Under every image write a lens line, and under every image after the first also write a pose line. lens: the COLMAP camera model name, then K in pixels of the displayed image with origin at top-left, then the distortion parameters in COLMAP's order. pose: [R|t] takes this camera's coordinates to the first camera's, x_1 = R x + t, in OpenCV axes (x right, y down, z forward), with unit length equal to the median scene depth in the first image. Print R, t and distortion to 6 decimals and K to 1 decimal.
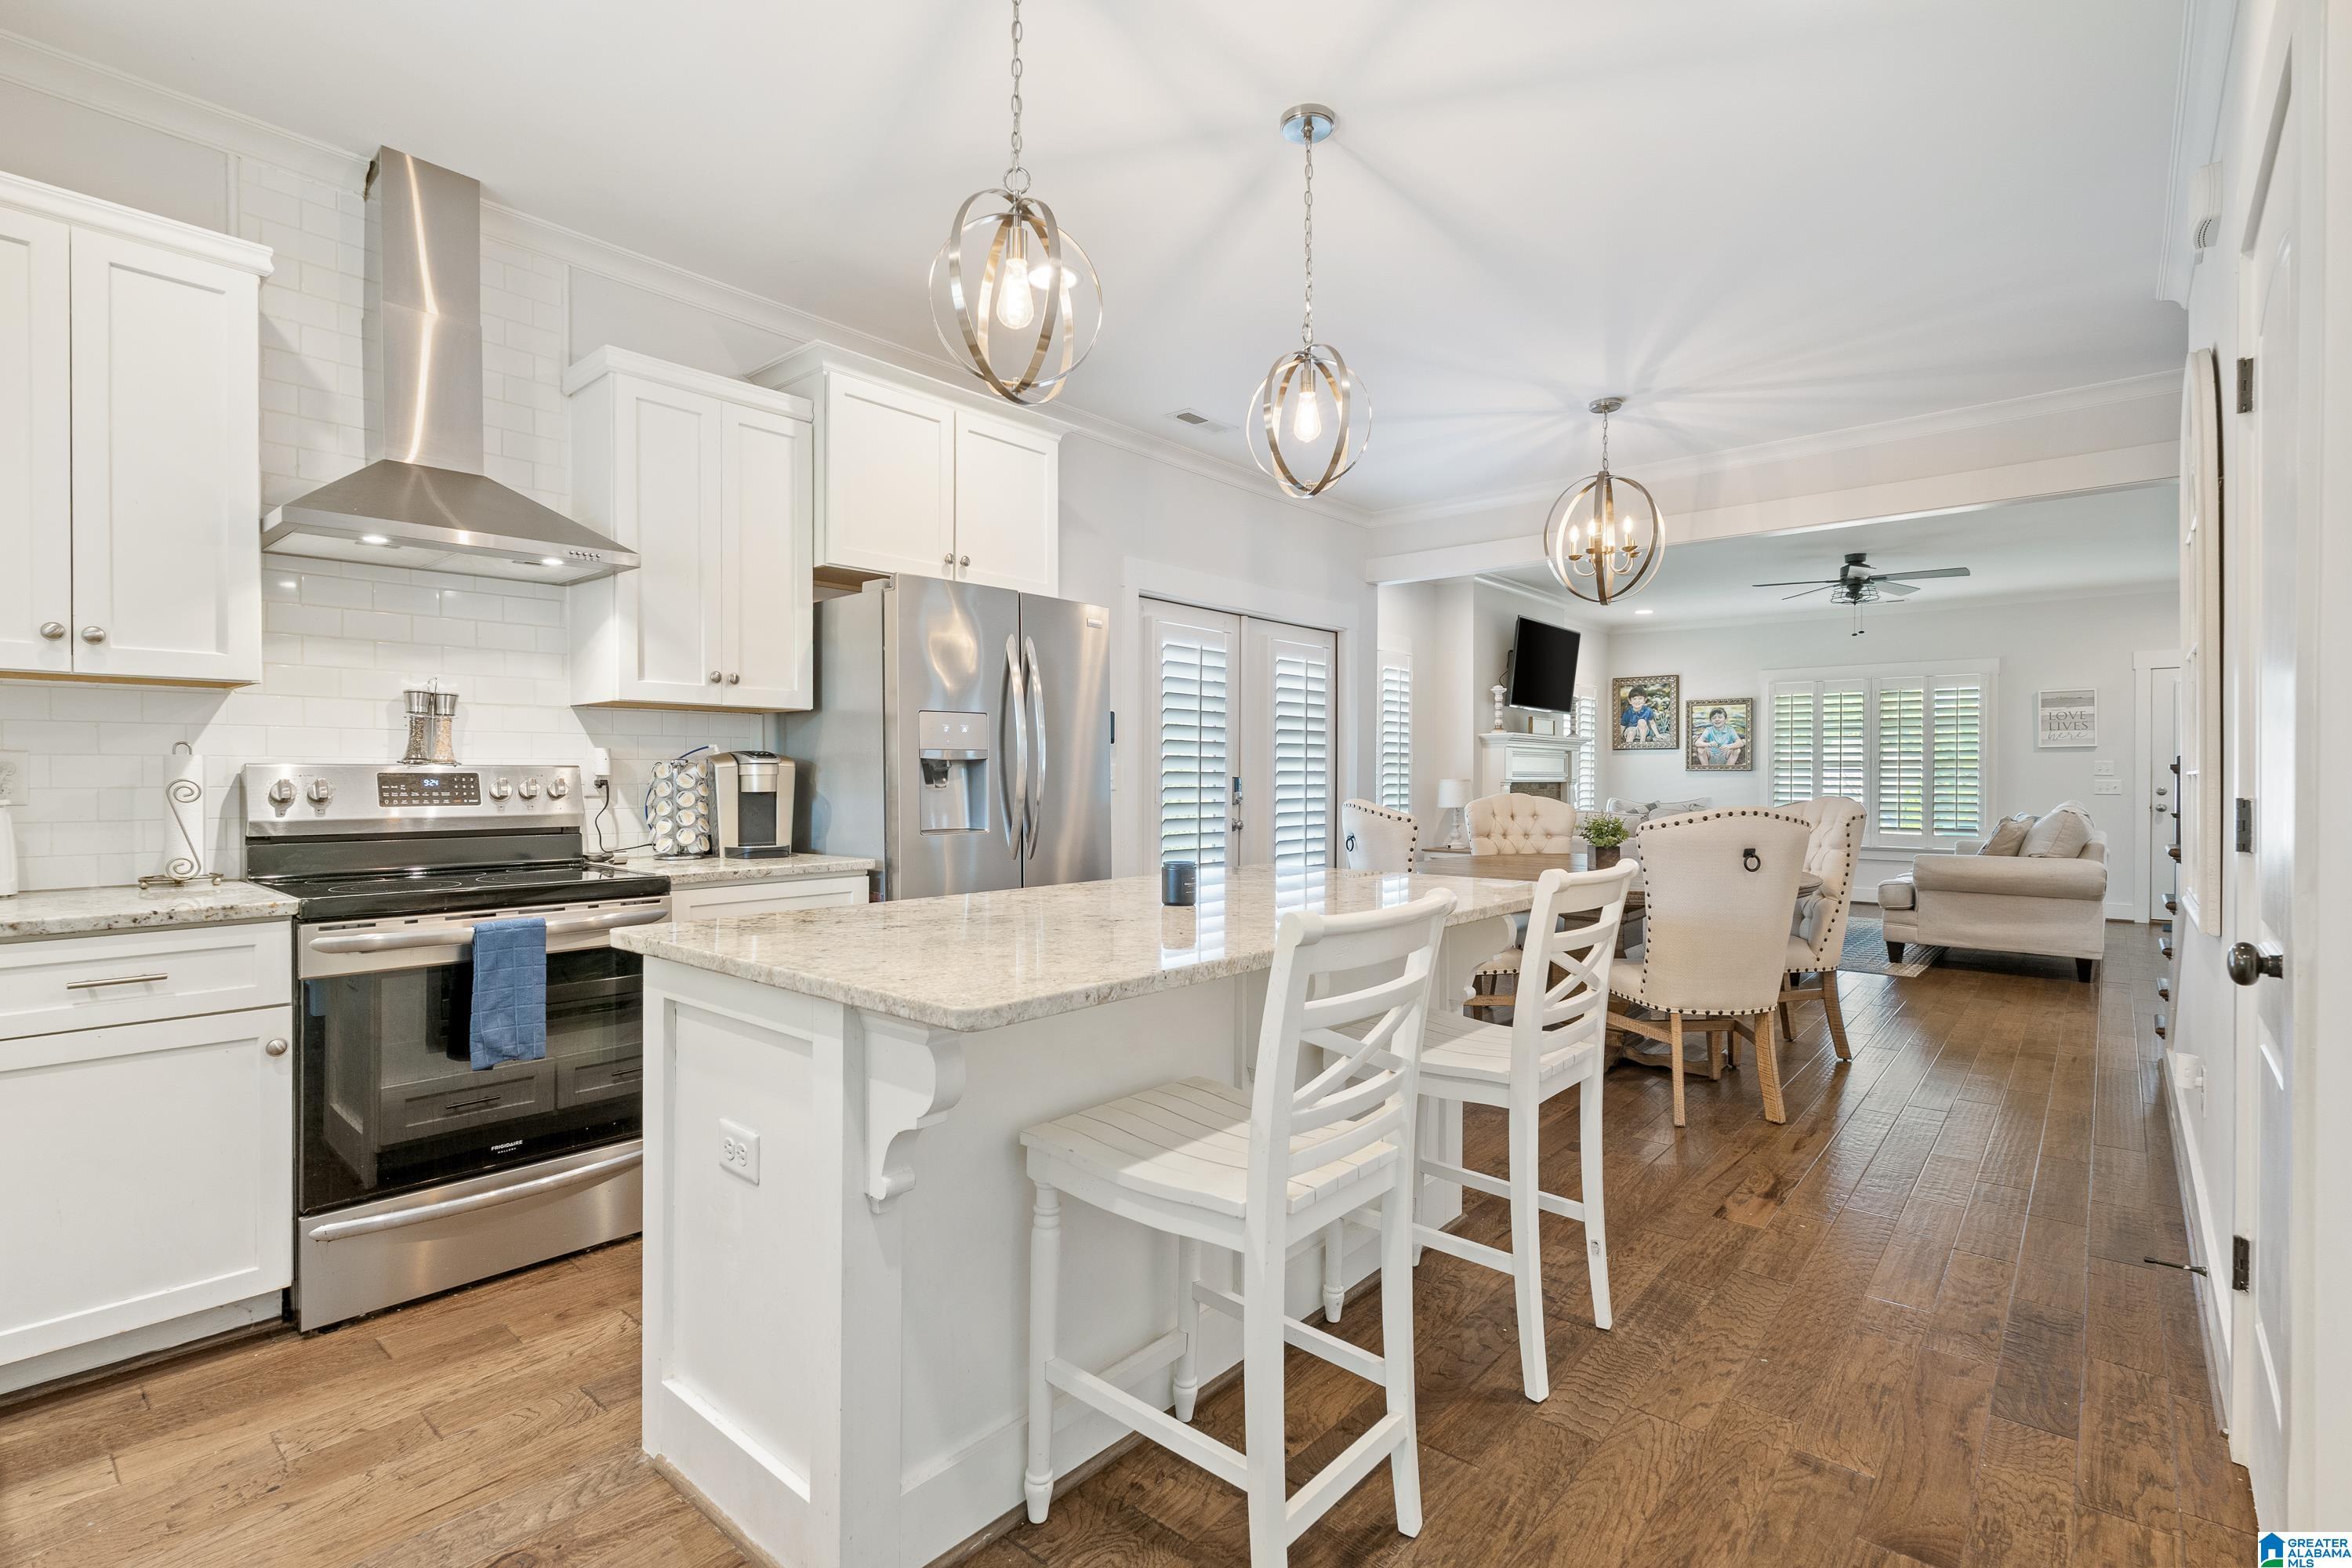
lens RADIAL K [[1082.5, 0, 1176.0], [0, 1082.5, 784.0], [0, 0, 1]] dist [0.000606, 0.000237]
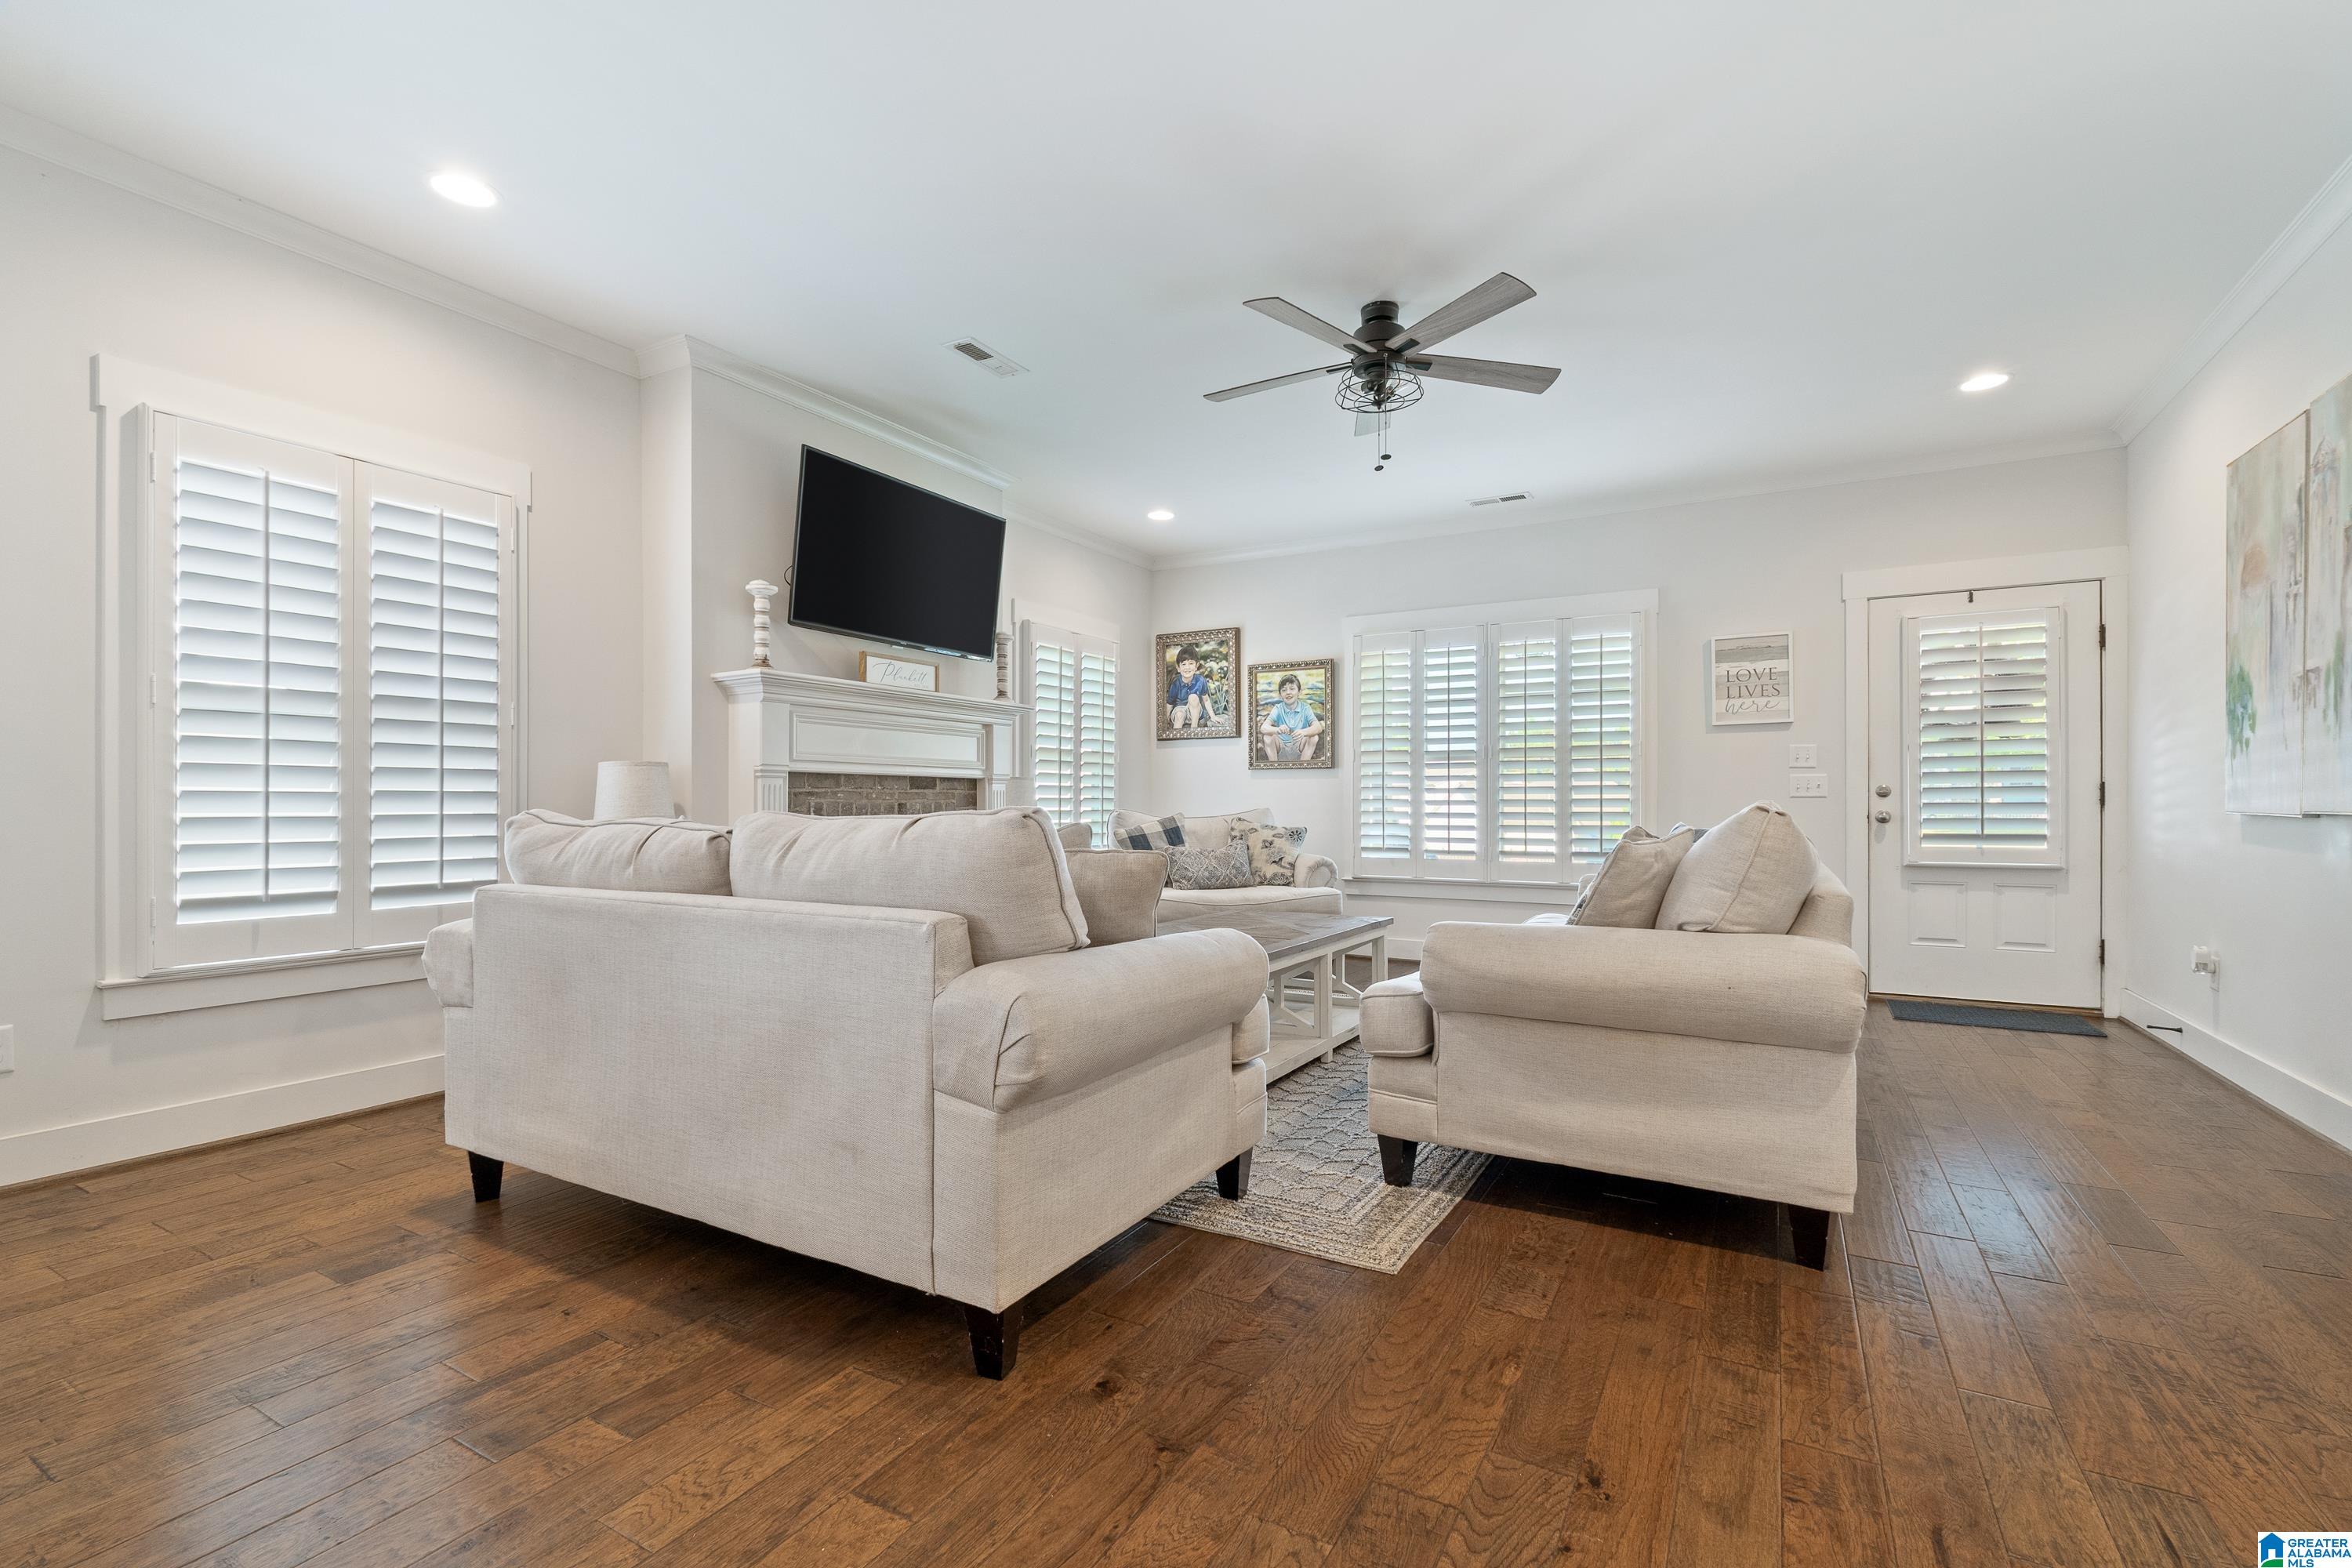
lens RADIAL K [[1030.0, 0, 1176.6], [0, 1030.0, 807.6], [0, 0, 1]] dist [-0.000306, 0.000408]
pose [[0.982838, -0.002847, 0.184451, 0.448360], [0.003792, 0.999981, -0.004772, 0.020400], [-0.184434, 0.005389, 0.982830, 0.553708]]
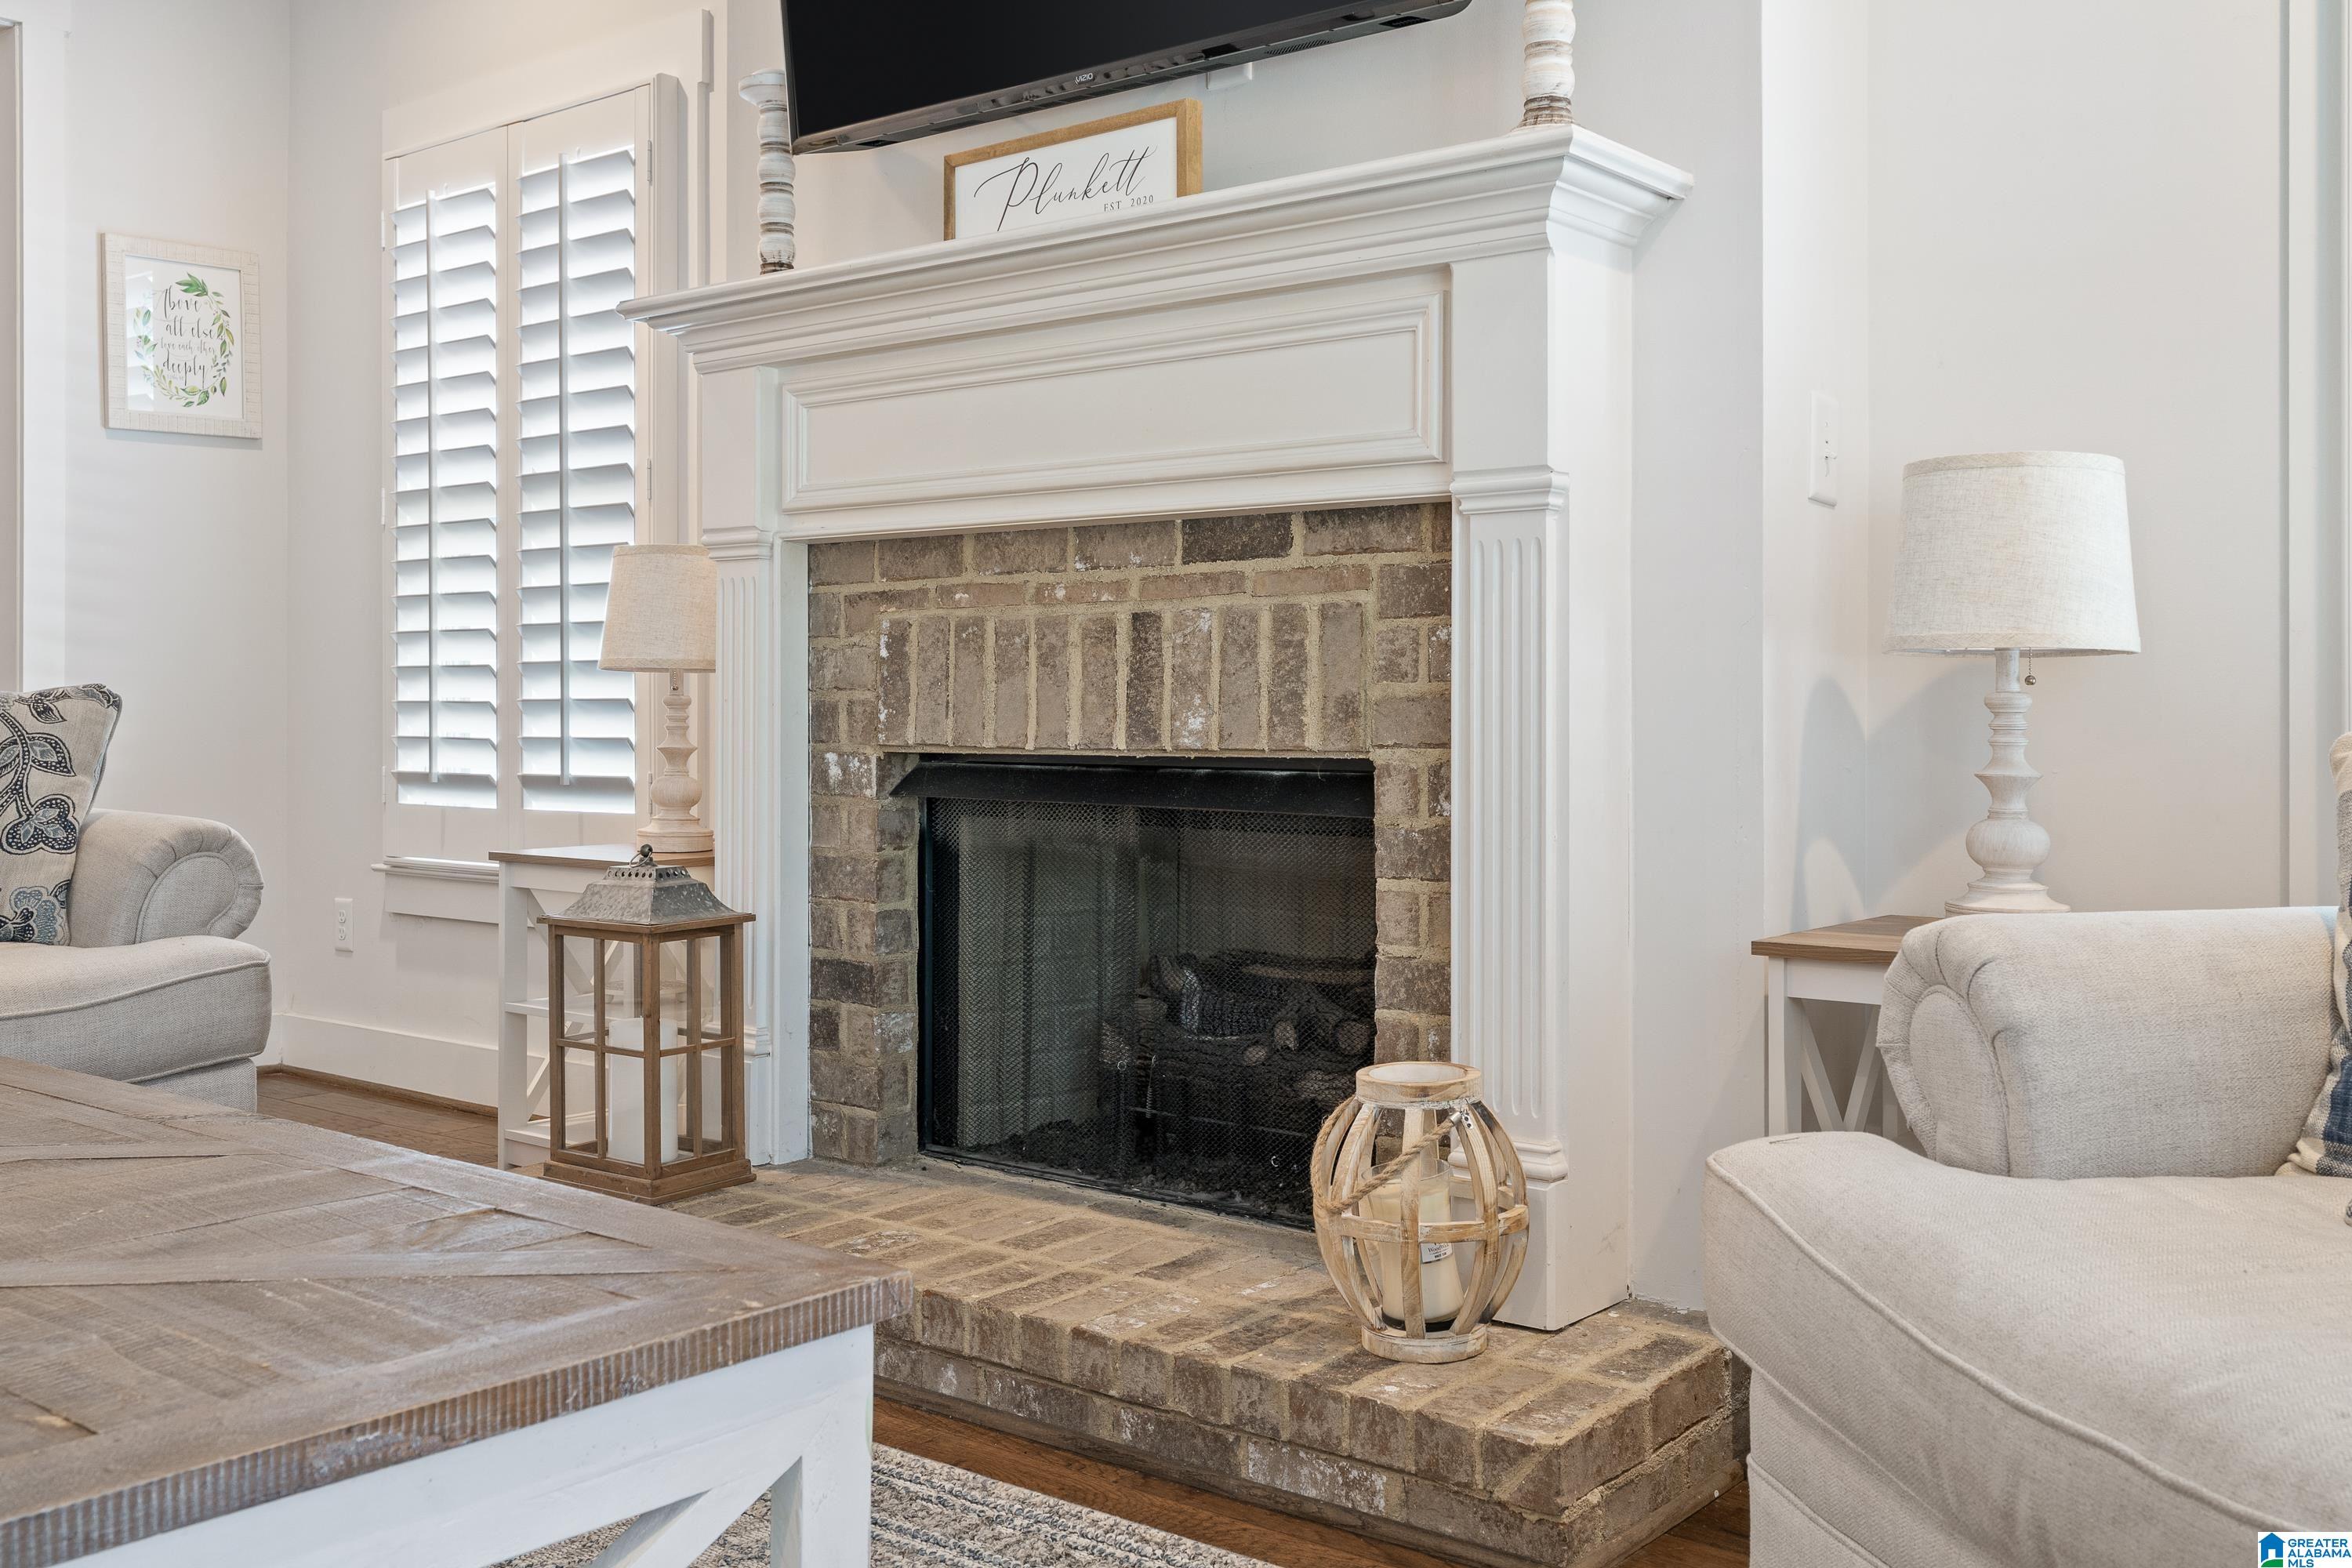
lens RADIAL K [[2218.3, 0, 1176.3], [0, 2218.3, 708.1], [0, 0, 1]] dist [0.010852, 0.000816]
pose [[0.009740, 0.003919, -0.999945, 0.797341], [-0.003421, 0.999987, 0.003886, 0.029471], [0.999947, 0.003383, 0.009753, 1.200504]]
